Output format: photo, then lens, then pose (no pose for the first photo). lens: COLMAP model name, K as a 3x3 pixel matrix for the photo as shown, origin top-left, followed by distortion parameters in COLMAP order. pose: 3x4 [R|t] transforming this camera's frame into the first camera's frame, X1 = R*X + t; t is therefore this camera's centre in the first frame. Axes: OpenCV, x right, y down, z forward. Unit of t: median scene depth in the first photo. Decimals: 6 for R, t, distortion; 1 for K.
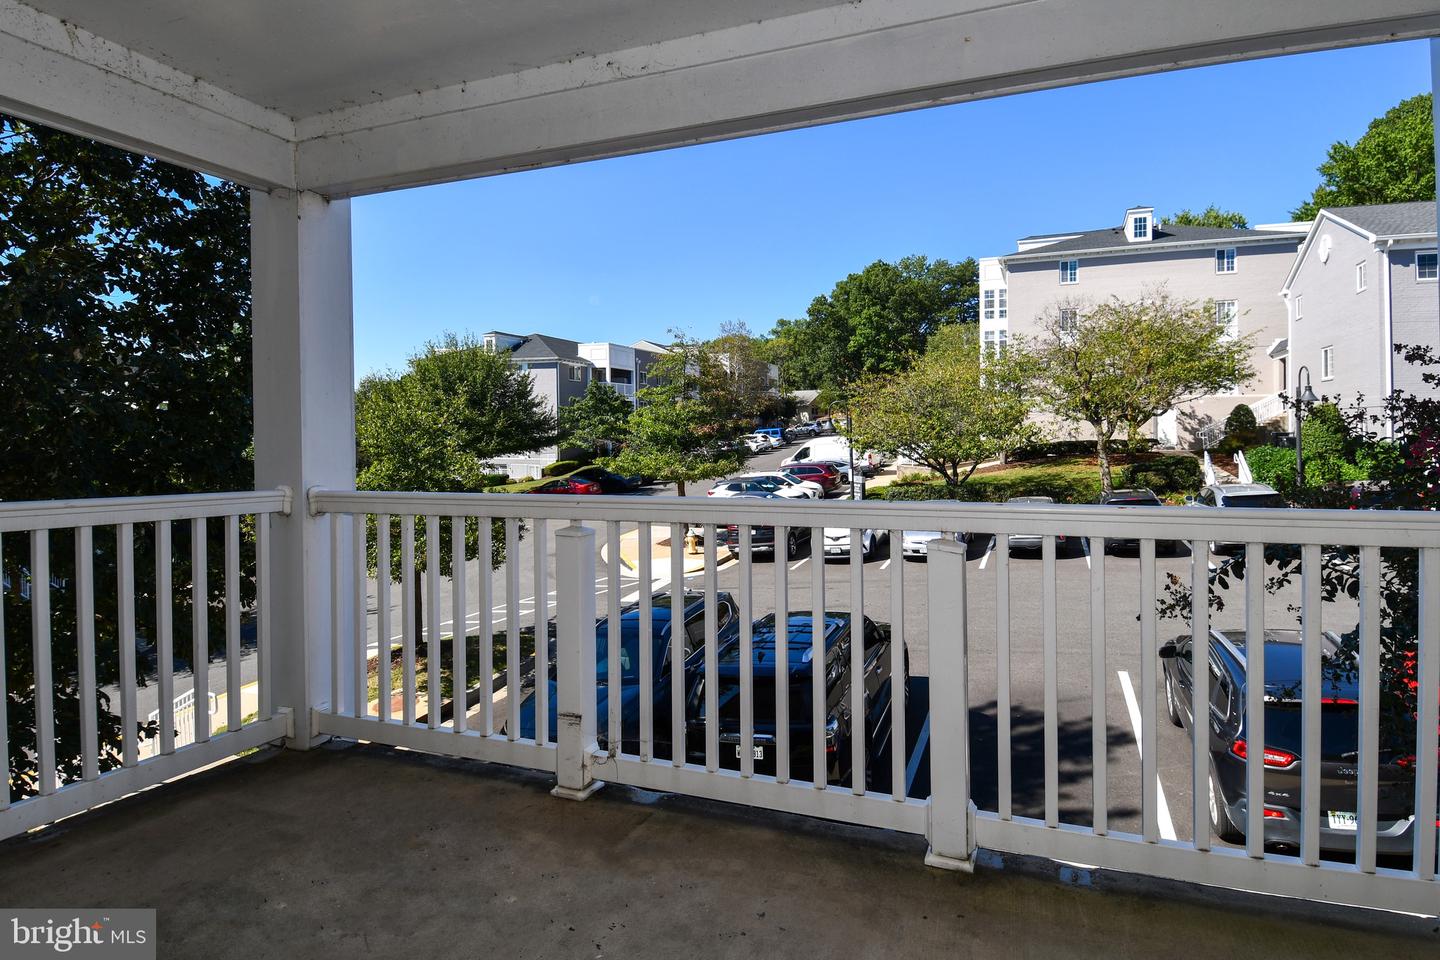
lens RADIAL K [[781.5, 0, 737.1], [0, 781.5, 428.2], [0, 0, 1]] dist [0.052710, -0.057186]
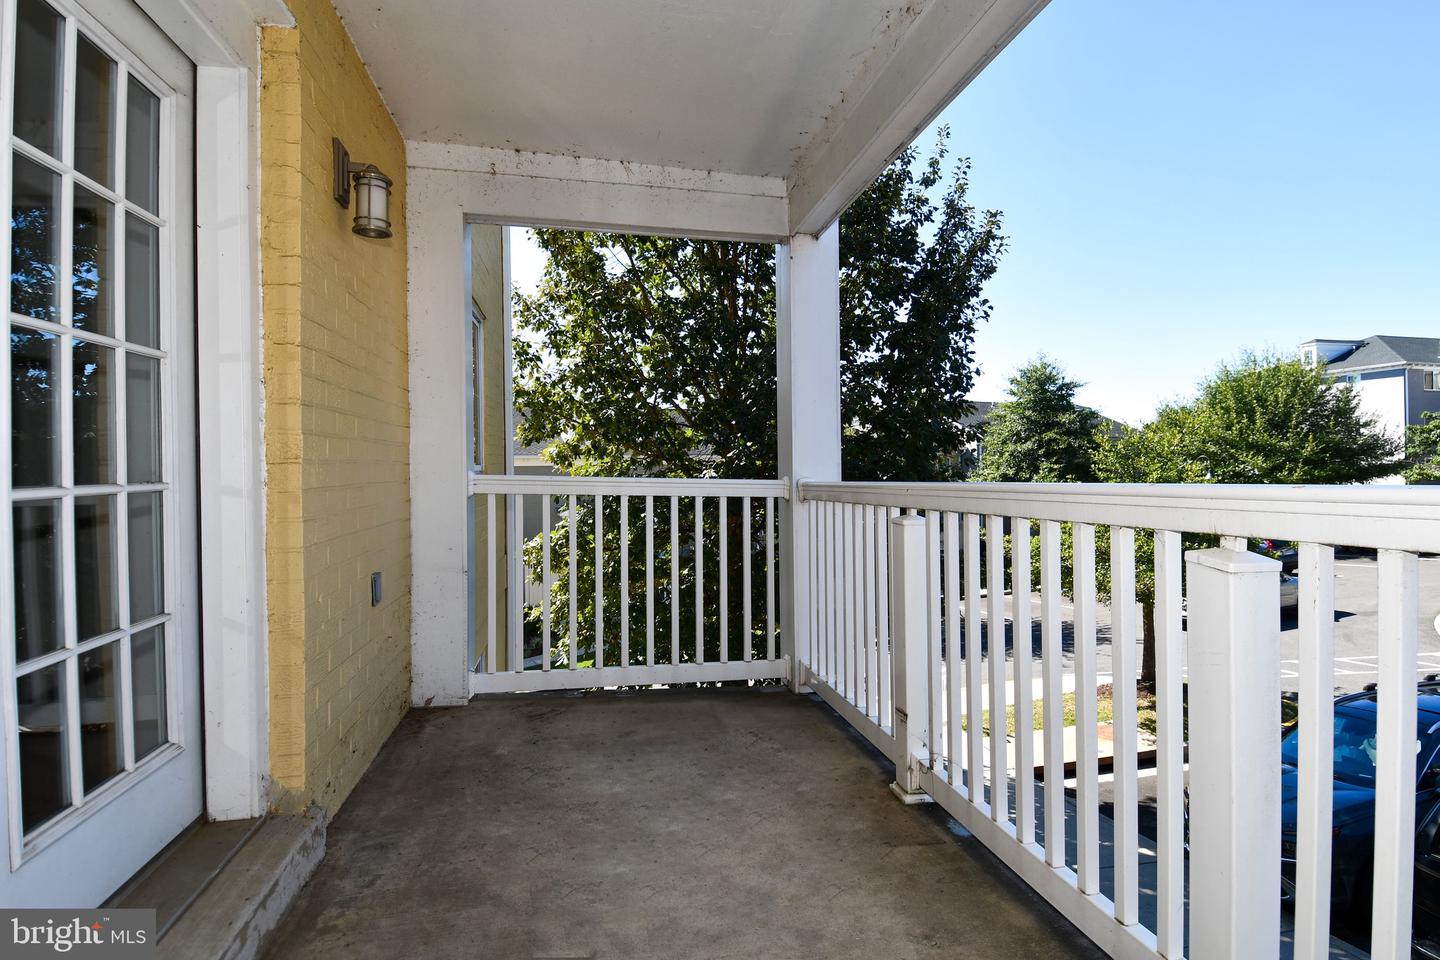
lens RADIAL K [[778.0, 0, 744.5], [0, 778.0, 465.2], [0, 0, 1]] dist [0.045304, -0.052376]
pose [[0.534824, -0.005785, -0.844944, 0.099992], [0.004926, 0.999981, -0.003729, 0.014154], [0.844949, -0.002168, 0.534842, 0.068307]]
